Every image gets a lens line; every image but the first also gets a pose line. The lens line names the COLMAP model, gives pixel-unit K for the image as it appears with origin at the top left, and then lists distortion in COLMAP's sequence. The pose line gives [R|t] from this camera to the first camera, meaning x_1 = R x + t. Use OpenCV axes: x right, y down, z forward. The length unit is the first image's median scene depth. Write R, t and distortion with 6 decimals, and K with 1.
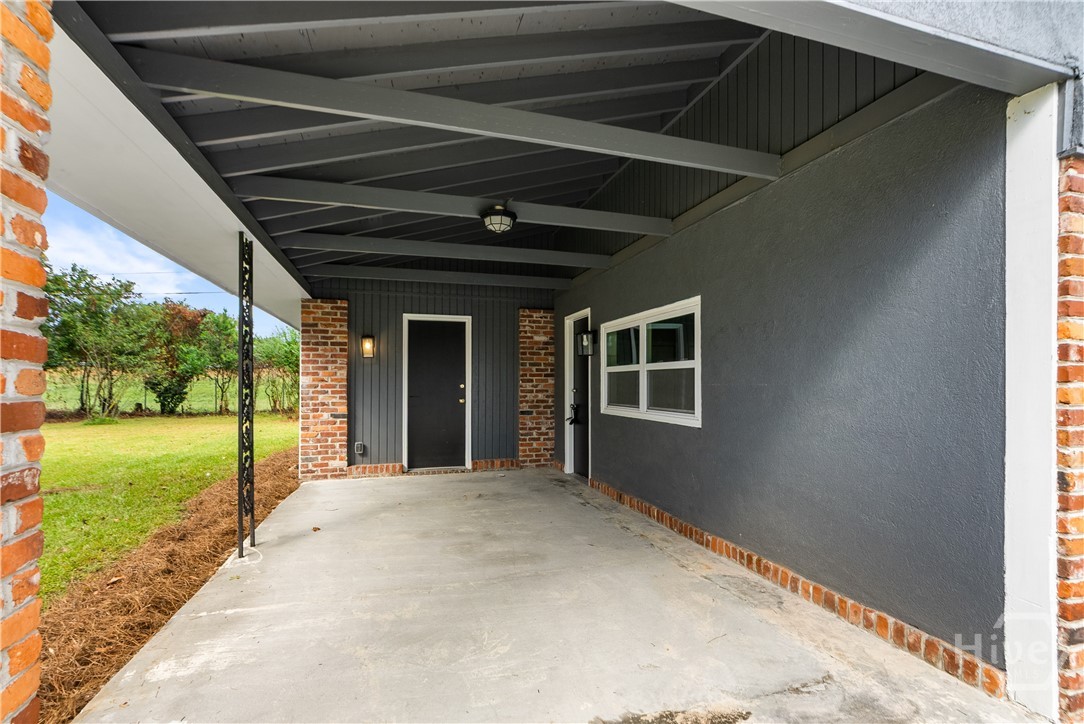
lens RADIAL K [[488.2, 0, 543.9], [0, 488.2, 384.8], [0, 0, 1]] dist [-0.002459, -0.000172]
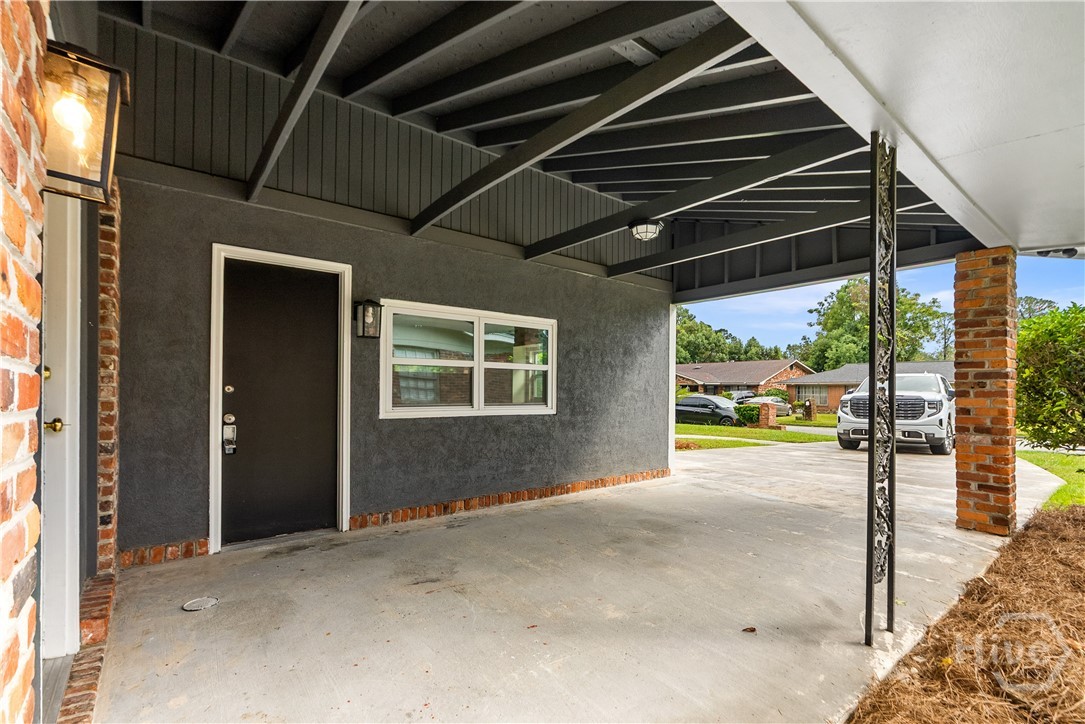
lens RADIAL K [[488.6, 0, 544.4], [0, 488.6, 384.8], [0, 0, 1]] dist [-0.002459, -0.000172]
pose [[-0.366154, 0.009141, 0.930509, -0.801344], [-0.008411, 0.999878, -0.013133, 0.018158], [-0.930516, -0.012636, -0.366032, 1.261419]]
